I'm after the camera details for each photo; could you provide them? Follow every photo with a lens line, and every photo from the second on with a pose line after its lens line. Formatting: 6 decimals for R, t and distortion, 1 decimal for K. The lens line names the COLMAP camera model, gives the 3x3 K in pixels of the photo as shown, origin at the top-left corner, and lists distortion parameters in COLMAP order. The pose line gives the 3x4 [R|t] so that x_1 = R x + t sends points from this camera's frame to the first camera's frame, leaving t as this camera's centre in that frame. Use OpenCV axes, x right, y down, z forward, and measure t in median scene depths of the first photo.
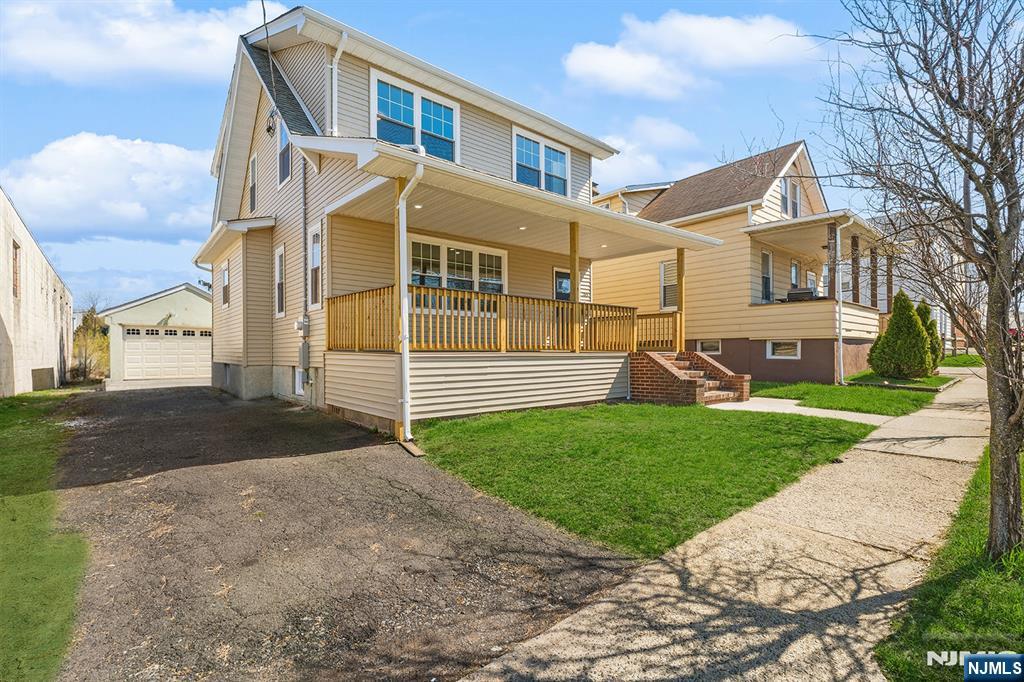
lens RADIAL K [[475.6, 0, 515.0], [0, 475.6, 348.4], [0, 0, 1]] dist [-0.000630, -0.000005]
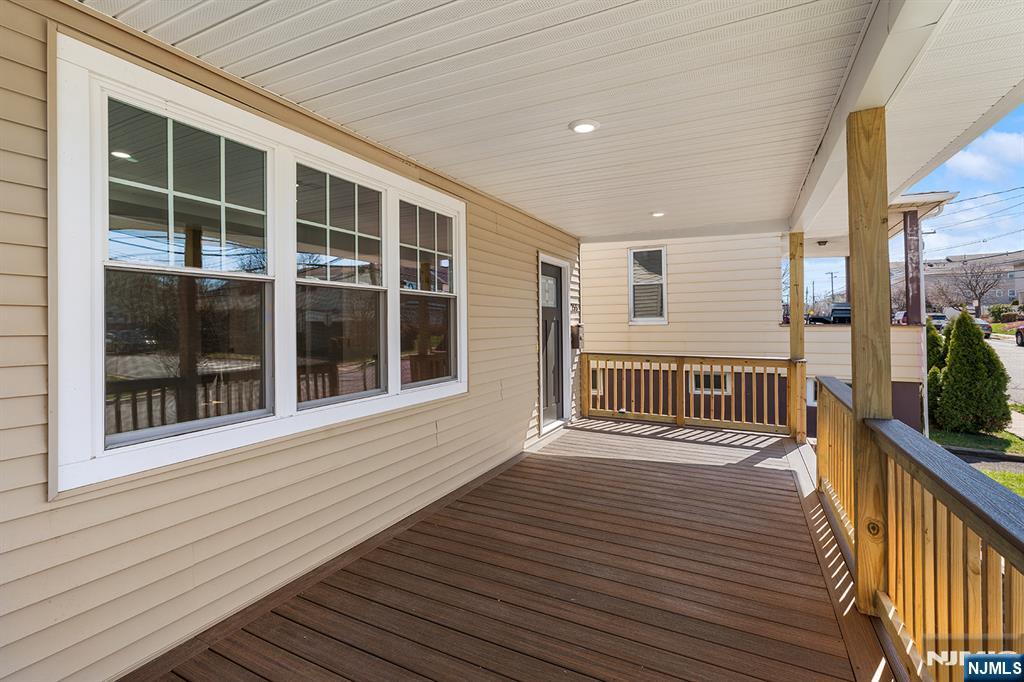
lens RADIAL K [[473.9, 0, 510.9], [0, 473.9, 321.1], [0, 0, 1]] dist [-0.000750, -0.000013]
pose [[0.920240, 0.003161, 0.391343, -0.132841], [-0.003624, 0.999993, 0.000445, -0.124207], [-0.391339, -0.001827, 0.920245, 0.704473]]
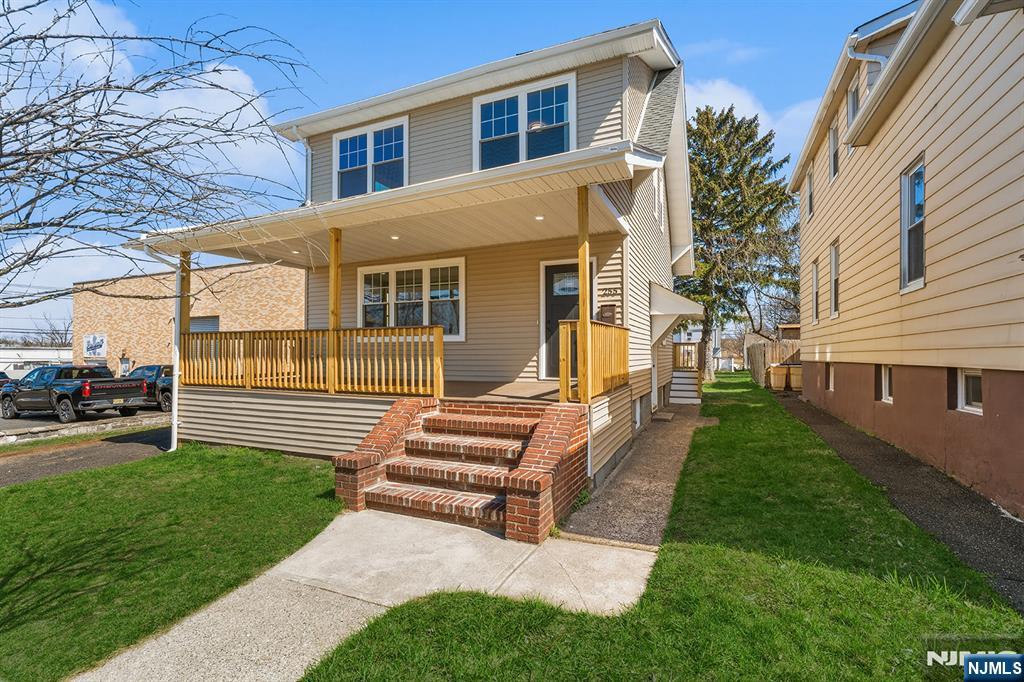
lens RADIAL K [[461.6, 0, 512.0], [0, 461.6, 346.8], [0, 0, 1]] dist [-0.001766, -0.000140]
pose [[0.435443, -0.006643, -0.900192, 0.788309], [0.008039, 0.999962, -0.003491, -0.051425], [0.900181, -0.005717, 0.435479, 0.780968]]
